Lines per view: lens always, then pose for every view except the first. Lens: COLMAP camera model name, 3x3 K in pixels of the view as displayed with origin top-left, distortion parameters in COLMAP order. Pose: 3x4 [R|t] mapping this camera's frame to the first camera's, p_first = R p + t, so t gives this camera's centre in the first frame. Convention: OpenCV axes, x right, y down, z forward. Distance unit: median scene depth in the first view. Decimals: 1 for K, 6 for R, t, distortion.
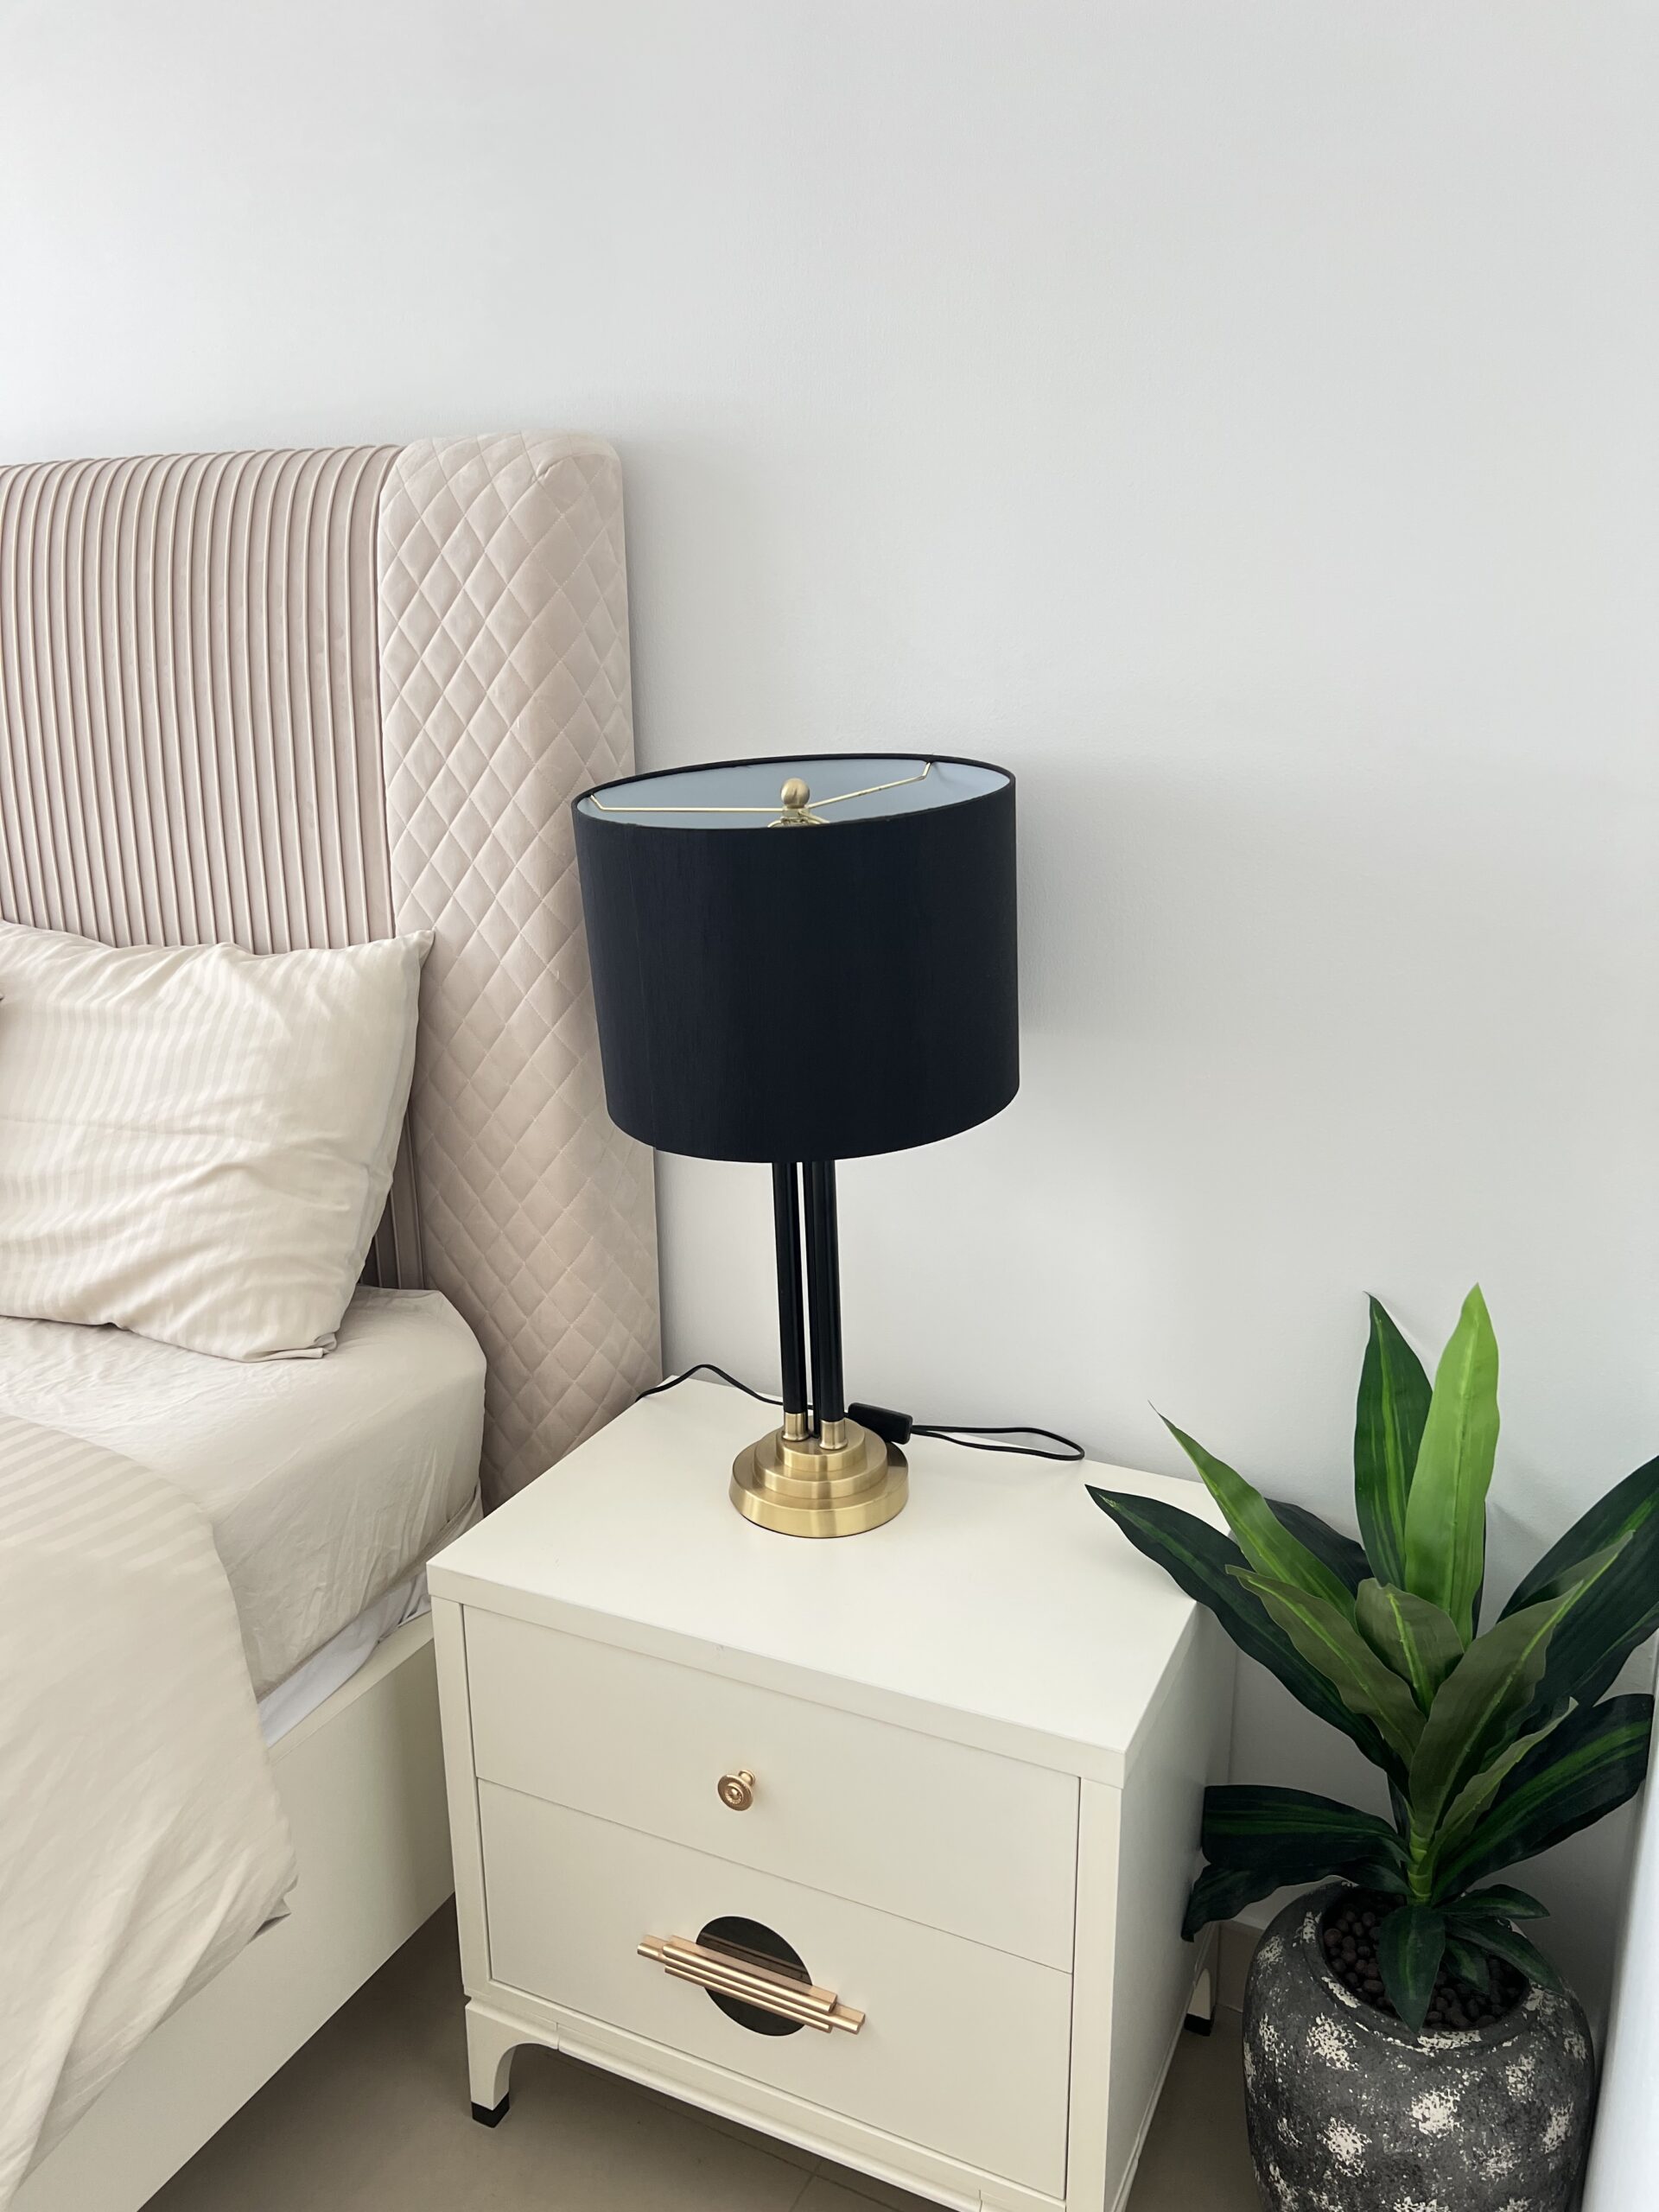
lens RADIAL K [[1660.7, 0, 837.9], [0, 1660.7, 1113.4], [0, 0, 1]] dist [0.068648, -0.099613]
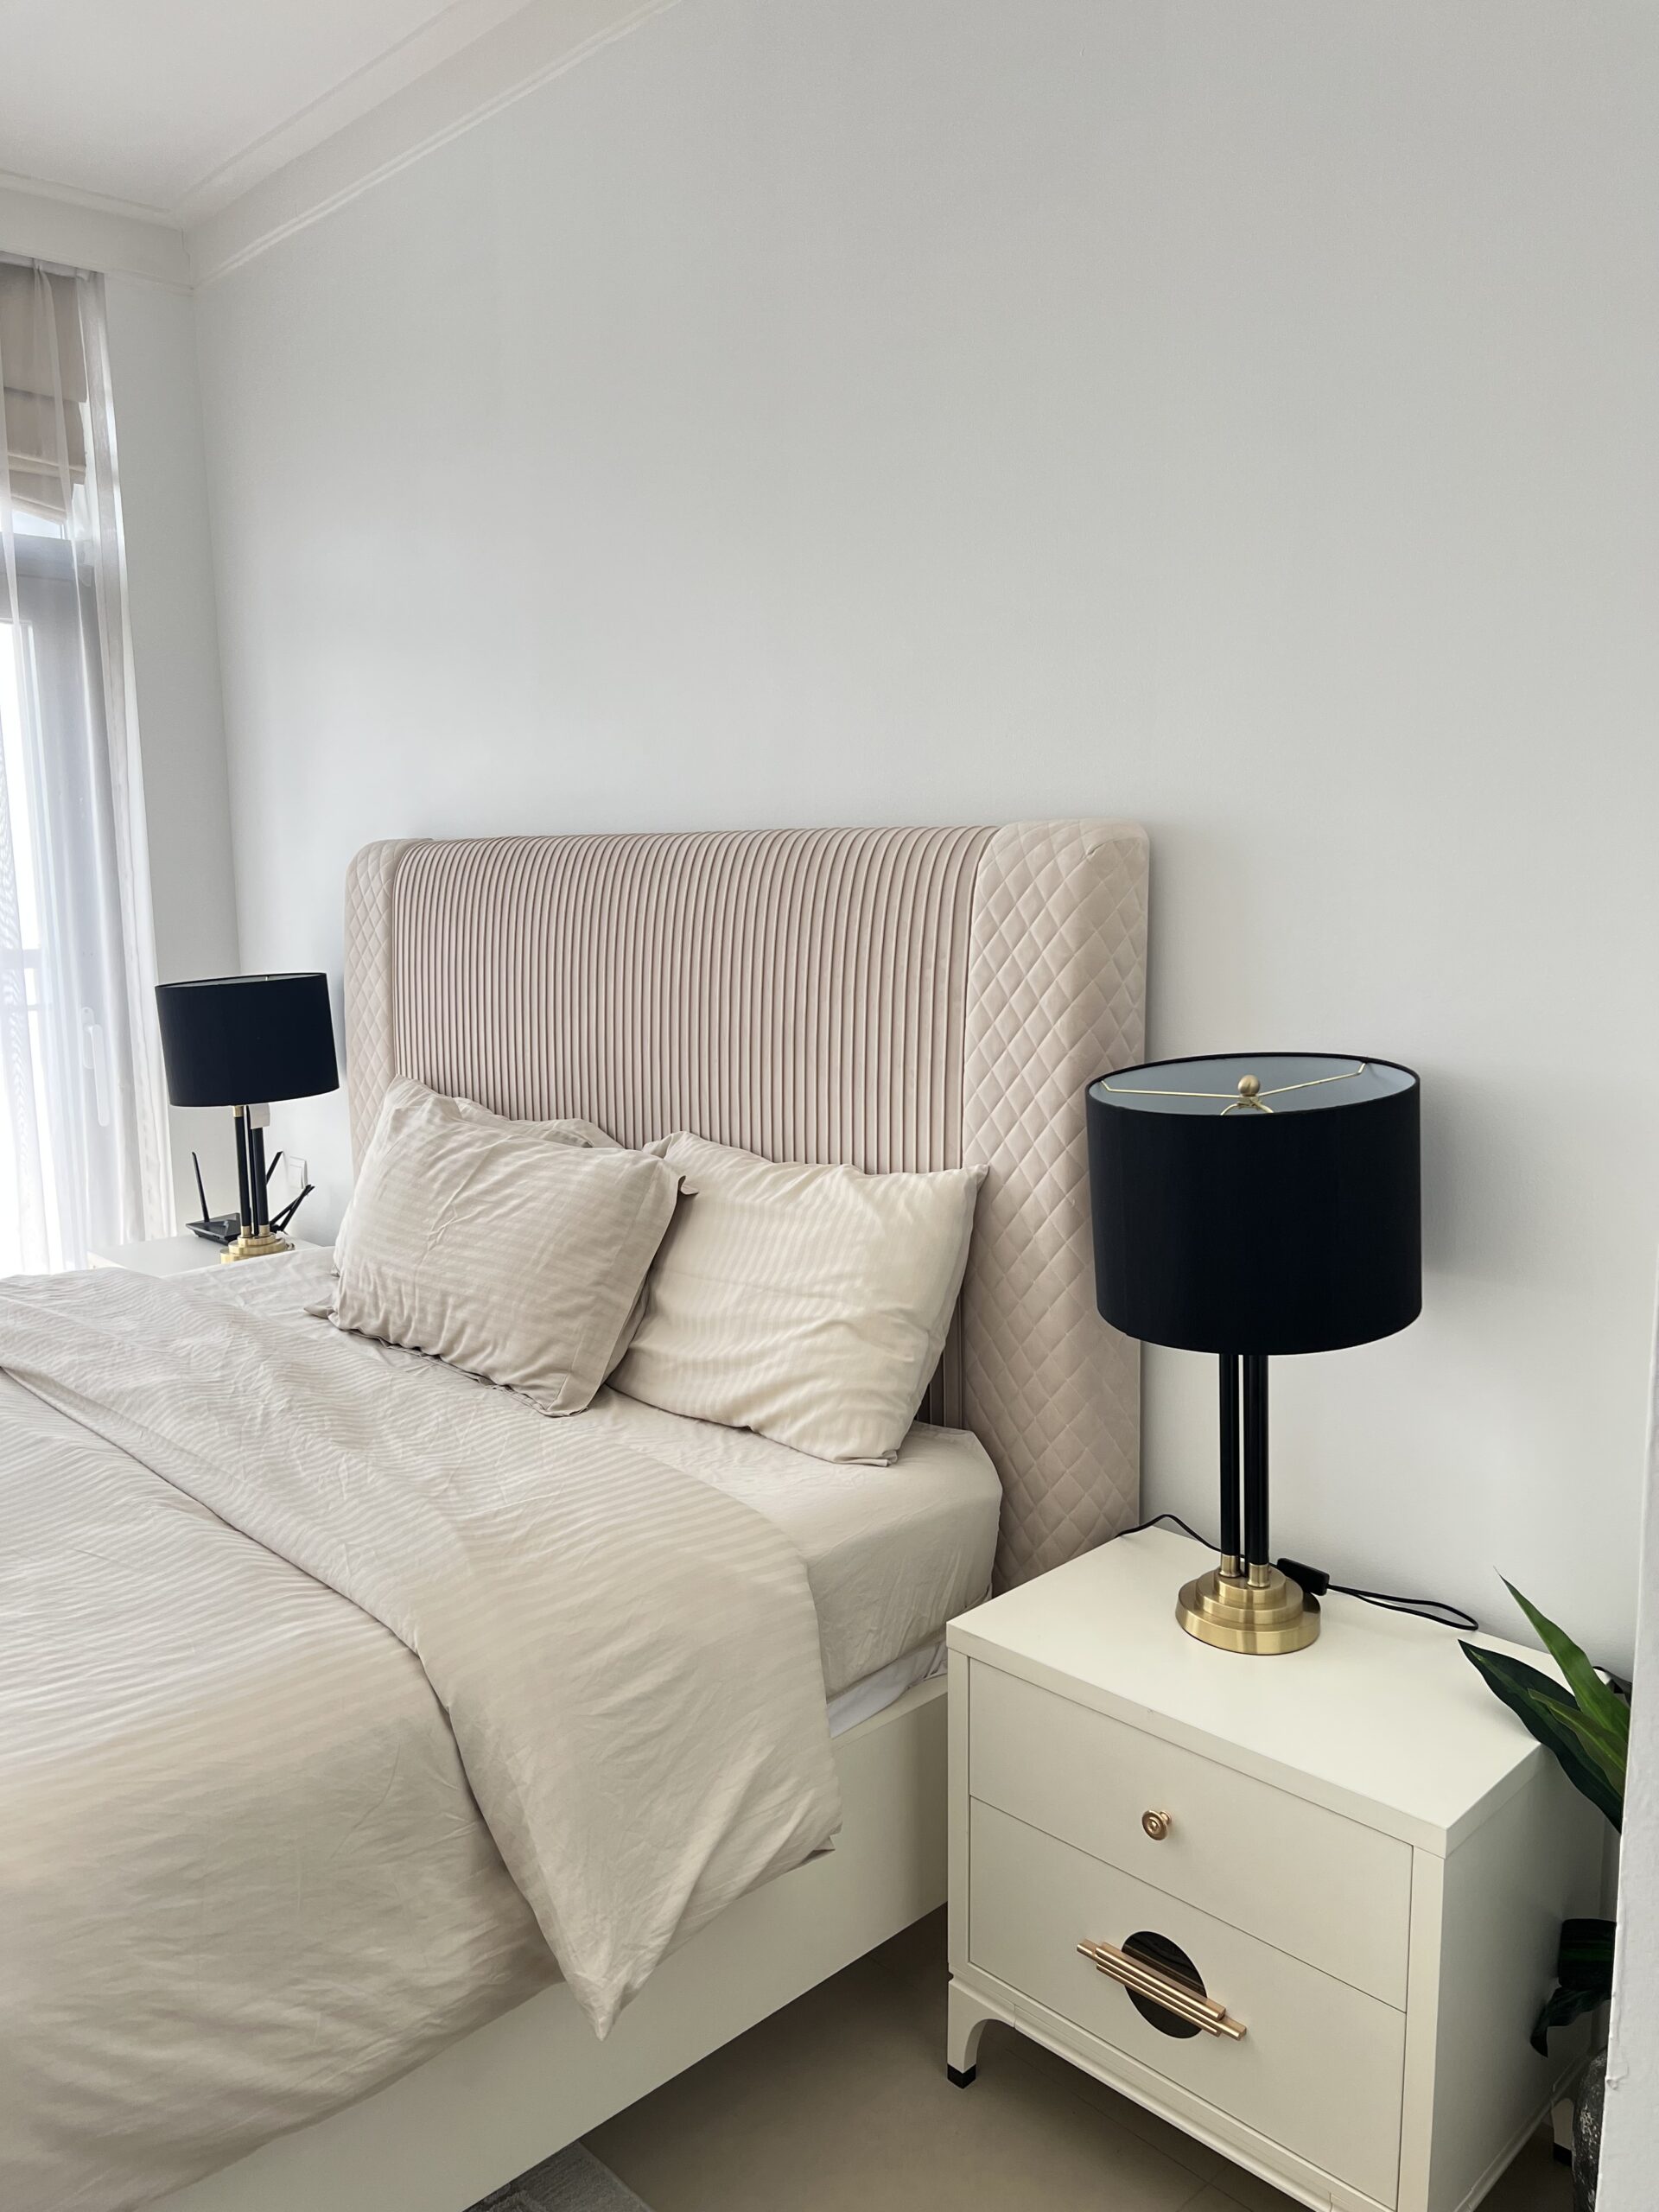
lens RADIAL K [[1660.7, 0, 837.9], [0, 1660.7, 1113.4], [0, 0, 1]] dist [0.068648, -0.099613]
pose [[0.941604, 0.049884, -0.333007, 0.100479], [-0.091939, 0.989475, -0.111743, 0.014037], [0.323928, 0.135834, 0.936280, -0.351051]]
